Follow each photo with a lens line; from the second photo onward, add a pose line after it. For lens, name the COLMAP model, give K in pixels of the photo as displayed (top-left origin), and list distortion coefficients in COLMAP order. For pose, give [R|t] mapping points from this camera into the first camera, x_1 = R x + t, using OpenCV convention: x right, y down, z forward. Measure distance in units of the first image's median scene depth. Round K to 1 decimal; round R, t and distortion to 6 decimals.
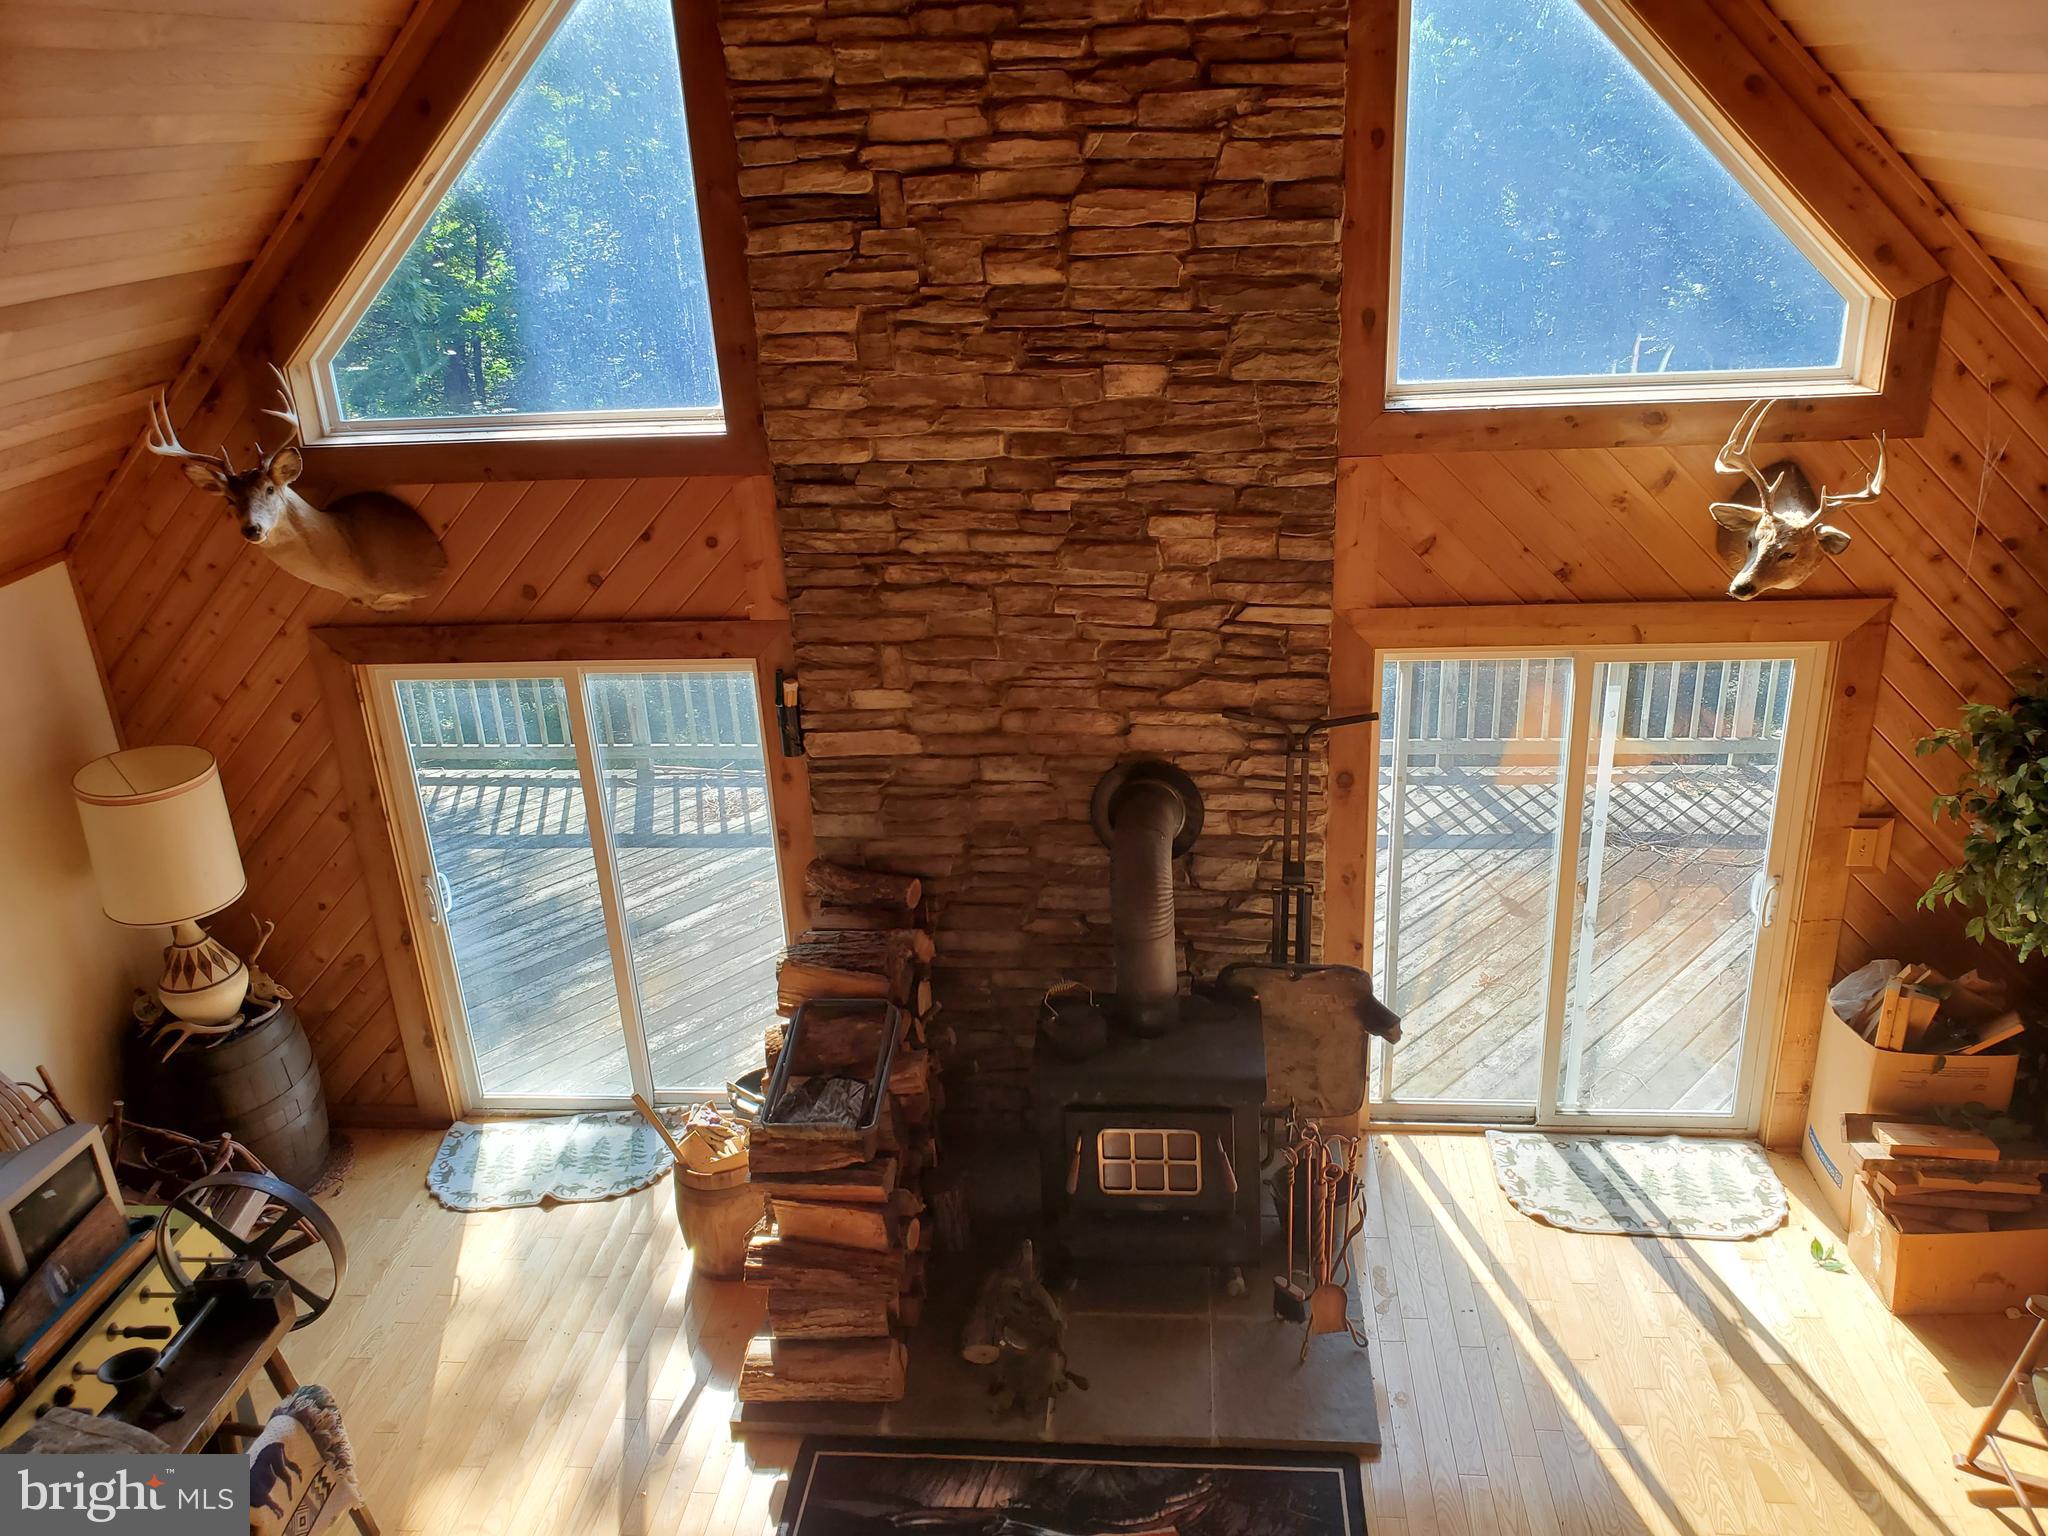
lens RADIAL K [[1579.1, 0, 1038.0], [0, 1579.1, 769.9], [0, 0, 1]] dist [0.021214, -0.002069]
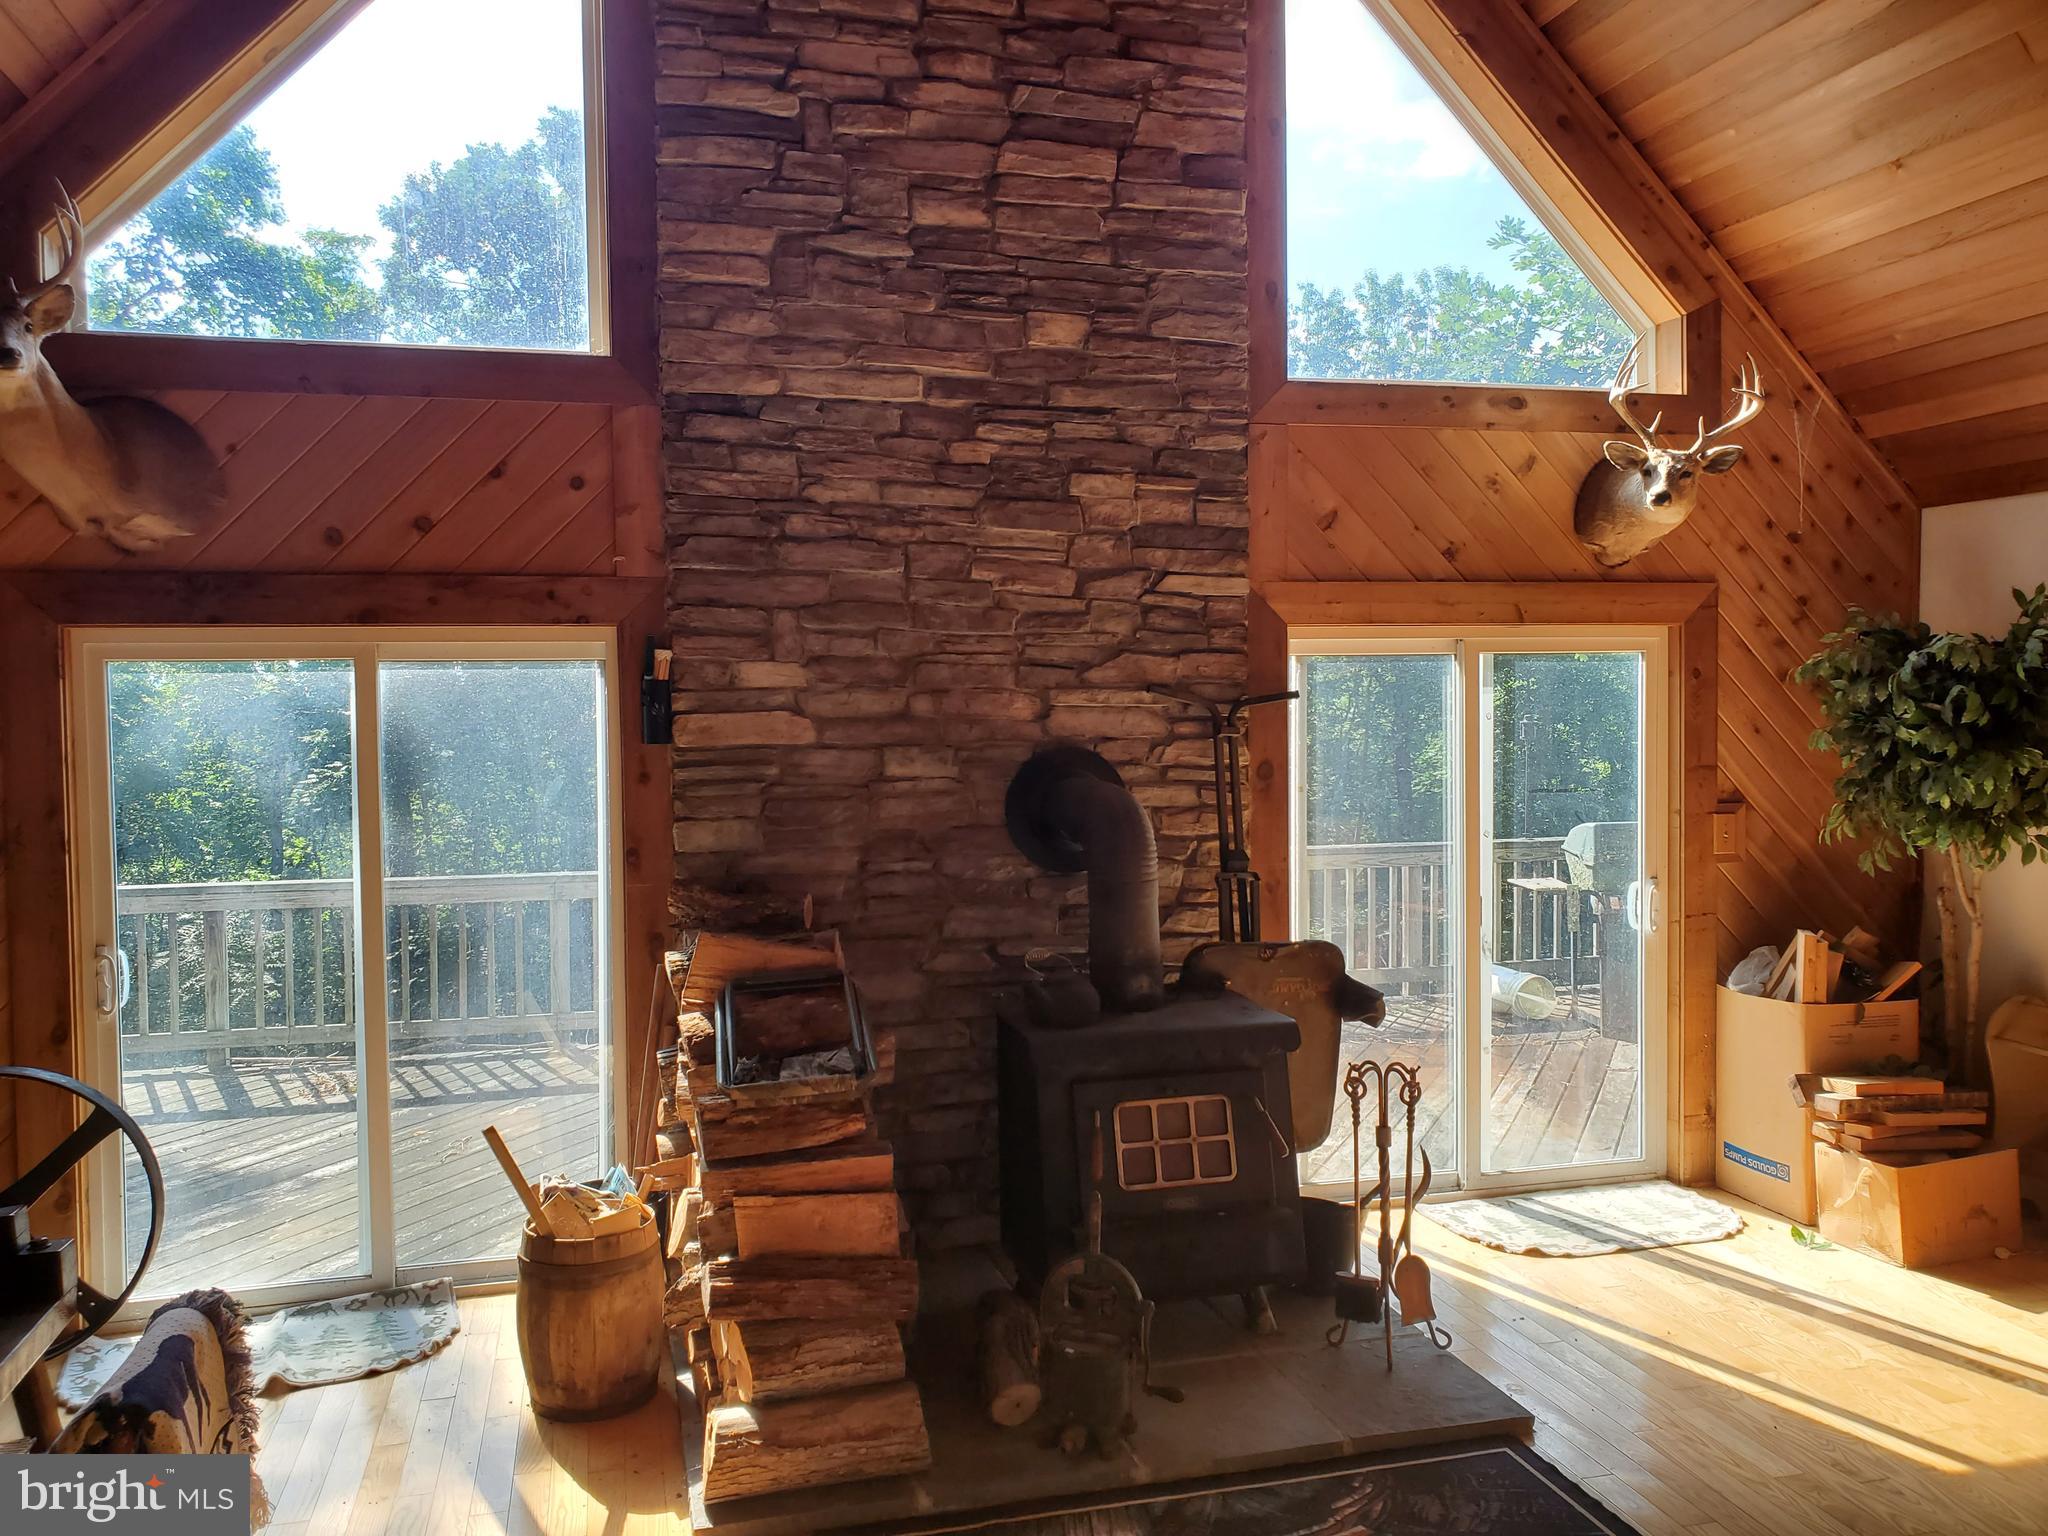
lens RADIAL K [[1609.7, 0, 1013.9], [0, 1609.7, 760.0], [0, 0, 1]] dist [-0.020307, 0.064335]
pose [[0.941388, 0.020422, 0.336708, -0.284906], [0.101324, 0.934954, -0.339993, 0.328475], [-0.321749, 0.354182, 0.878085, 0.221258]]
